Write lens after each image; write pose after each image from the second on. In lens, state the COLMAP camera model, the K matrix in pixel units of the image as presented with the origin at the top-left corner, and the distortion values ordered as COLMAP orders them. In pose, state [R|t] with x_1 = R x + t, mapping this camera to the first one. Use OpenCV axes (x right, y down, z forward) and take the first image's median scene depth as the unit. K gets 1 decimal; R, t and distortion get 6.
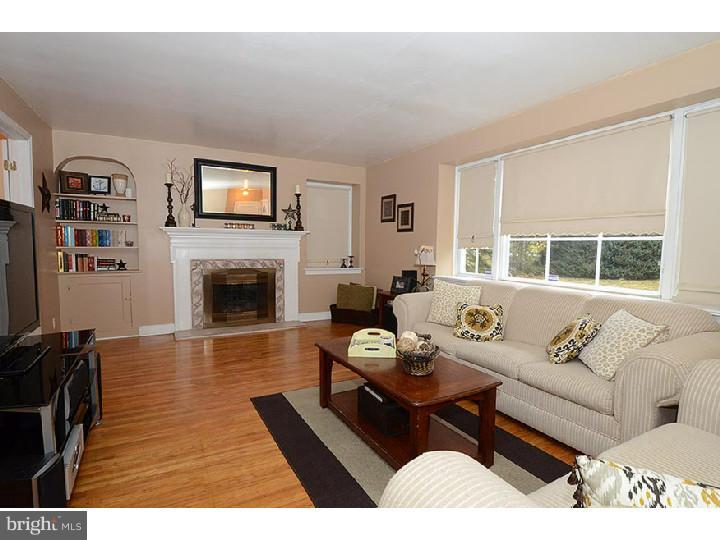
lens RADIAL K [[379.4, 0, 359.9], [0, 379.4, 271.5], [0, 0, 1]] dist [0.048154, -0.048632]
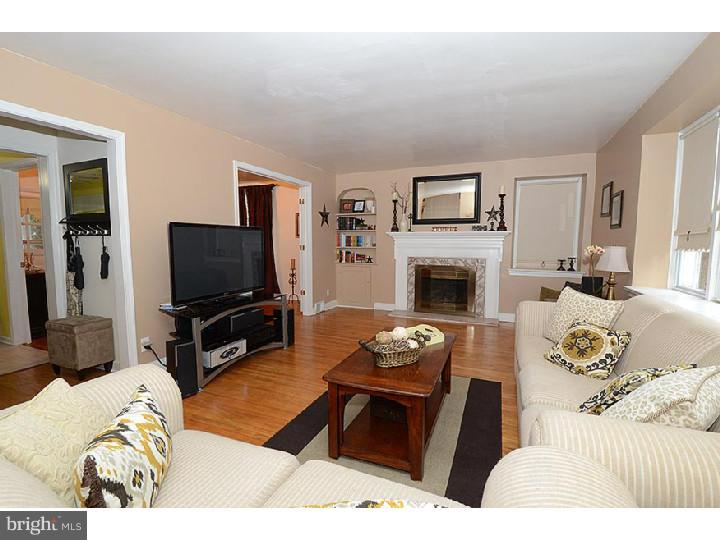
lens RADIAL K [[348.6, 0, 360.0], [0, 348.6, 270.0], [0, 0, 1]] dist [-0.001076, -0.000389]
pose [[0.605967, 0.055048, -0.793583, 0.394301], [-0.053476, 0.998165, 0.028405, -0.011026], [0.793691, 0.025225, 0.607798, 0.154563]]
